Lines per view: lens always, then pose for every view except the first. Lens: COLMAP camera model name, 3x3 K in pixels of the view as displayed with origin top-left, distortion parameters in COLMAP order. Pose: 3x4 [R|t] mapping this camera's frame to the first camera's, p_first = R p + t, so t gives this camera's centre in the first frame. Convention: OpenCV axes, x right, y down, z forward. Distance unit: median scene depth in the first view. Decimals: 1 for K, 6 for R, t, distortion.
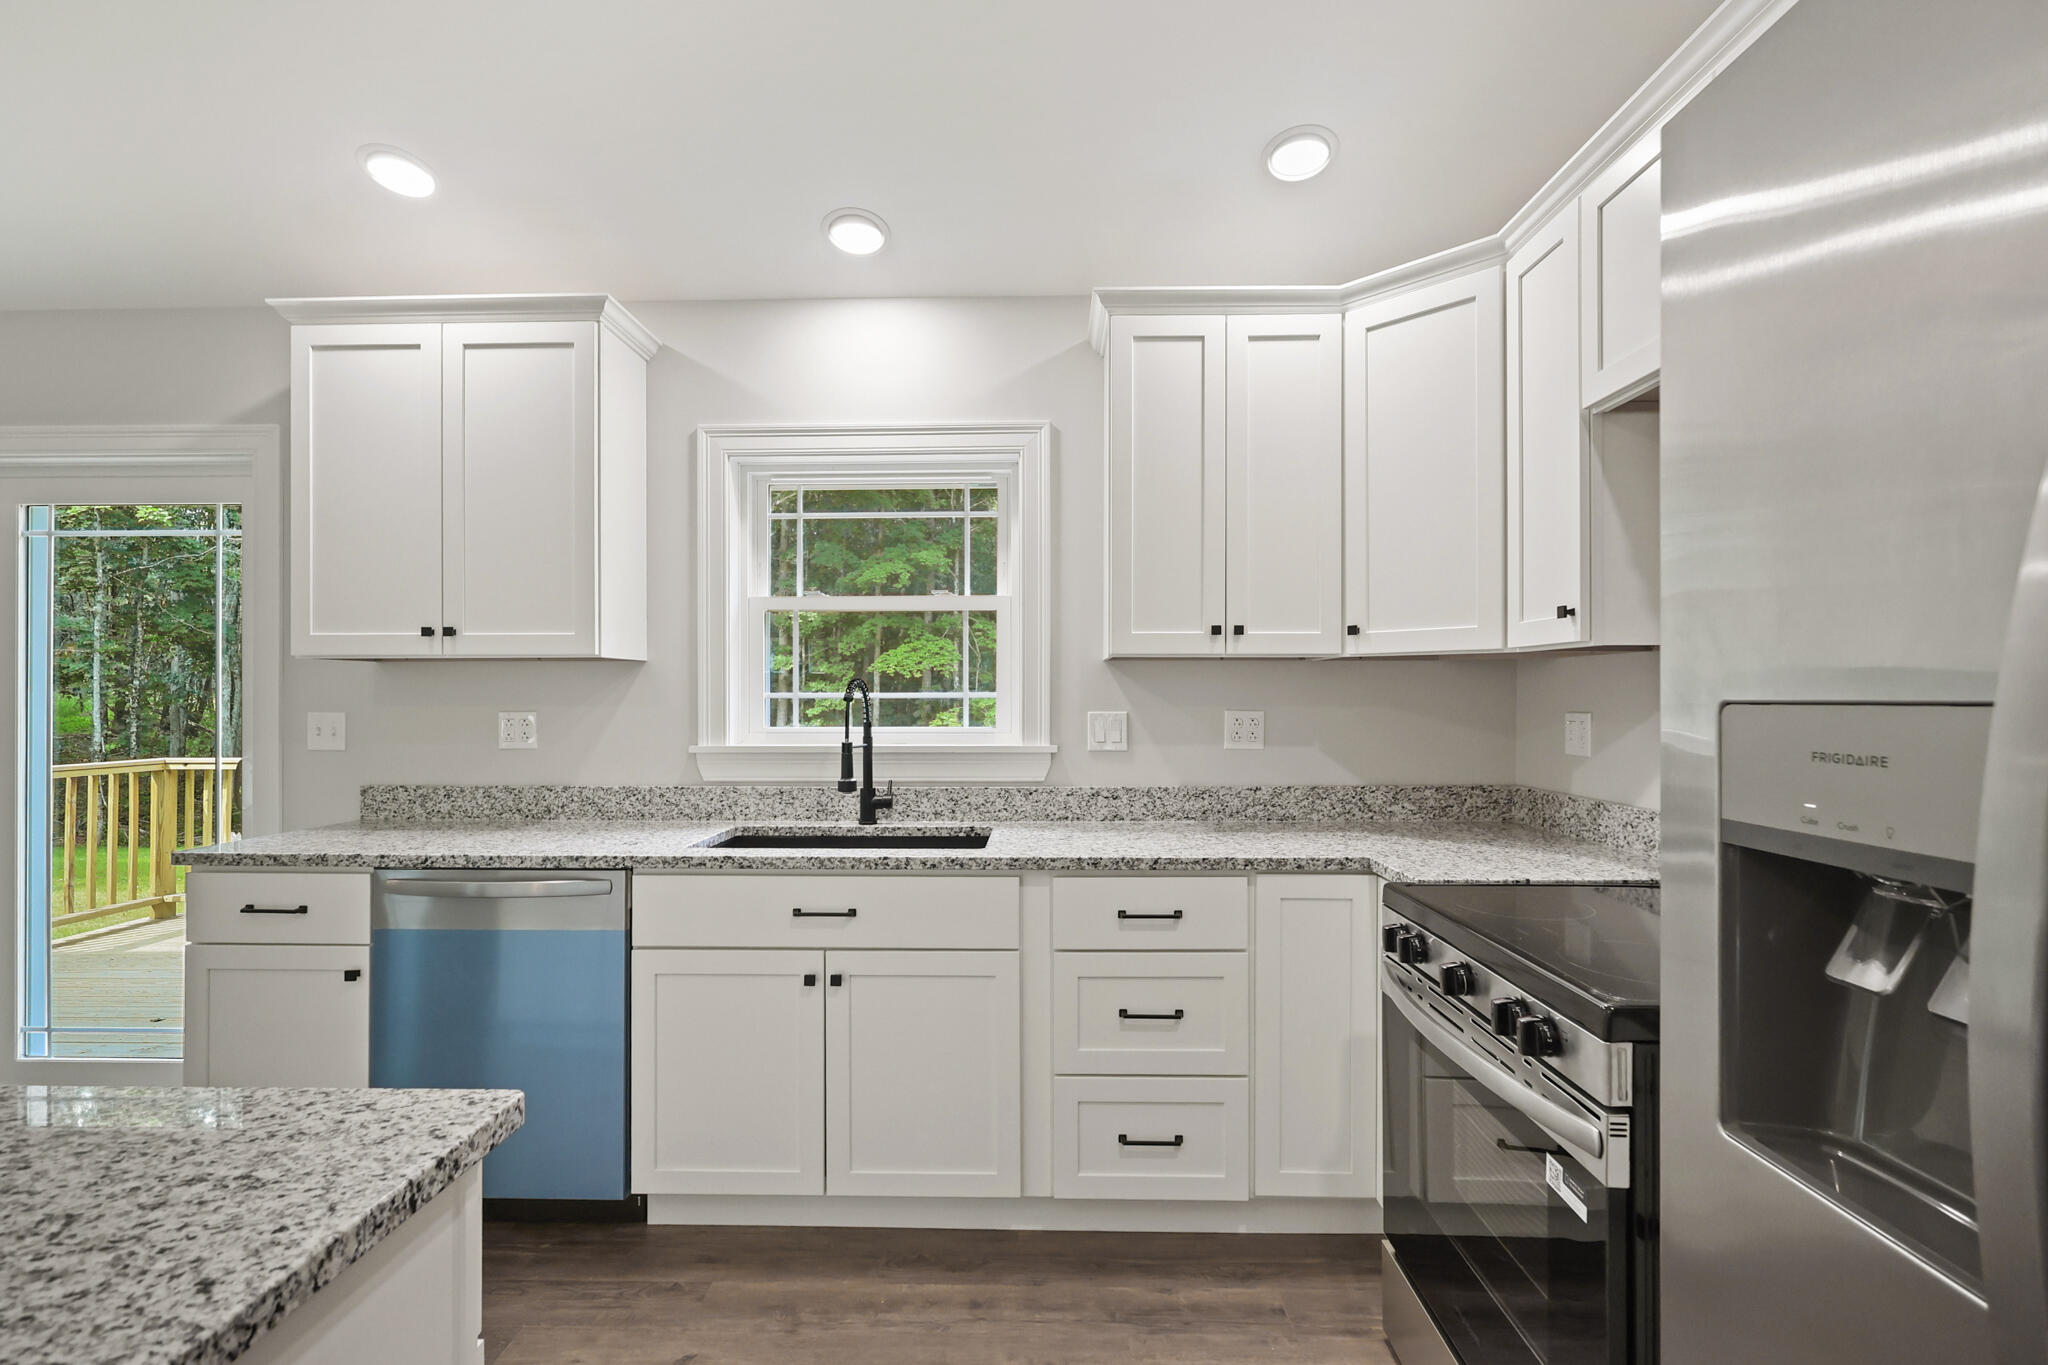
lens RADIAL K [[961.2, 0, 1017.4], [0, 961.2, 692.4], [0, 0, 1]] dist [-0.005268, 0.001839]
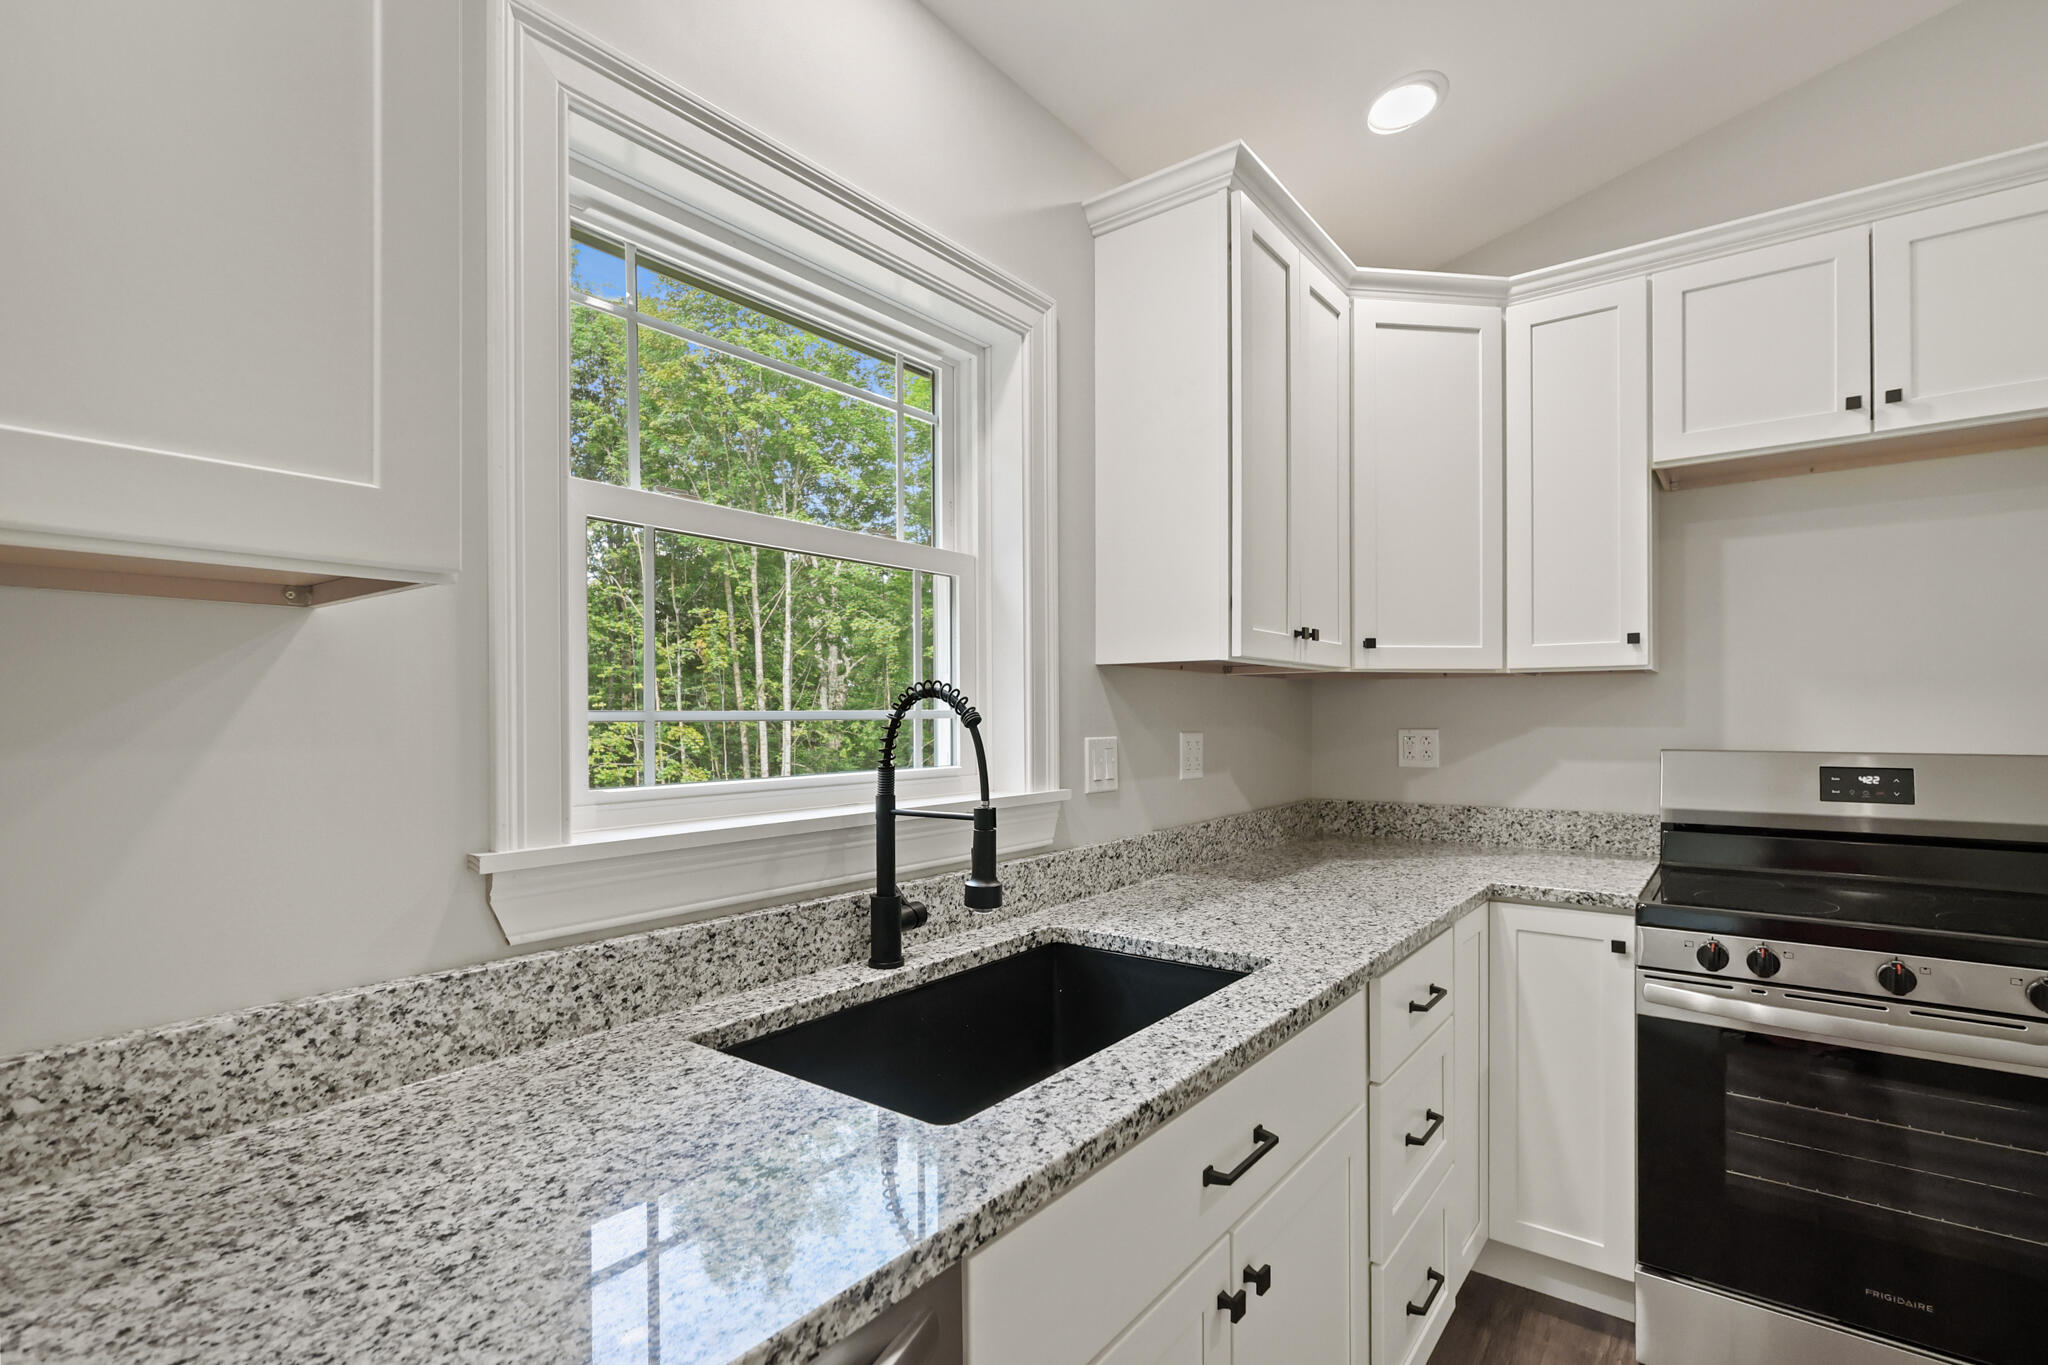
lens RADIAL K [[961.2, 0, 1034.6], [0, 961.2, 715.9], [0, 0, 1]] dist [-0.005268, 0.001839]
pose [[0.581568, -0.001879, 0.813495, -0.562624], [0.001520, 0.999998, 0.001223, 0.003647], [-0.813496, 0.000525, 0.581570, 0.681056]]
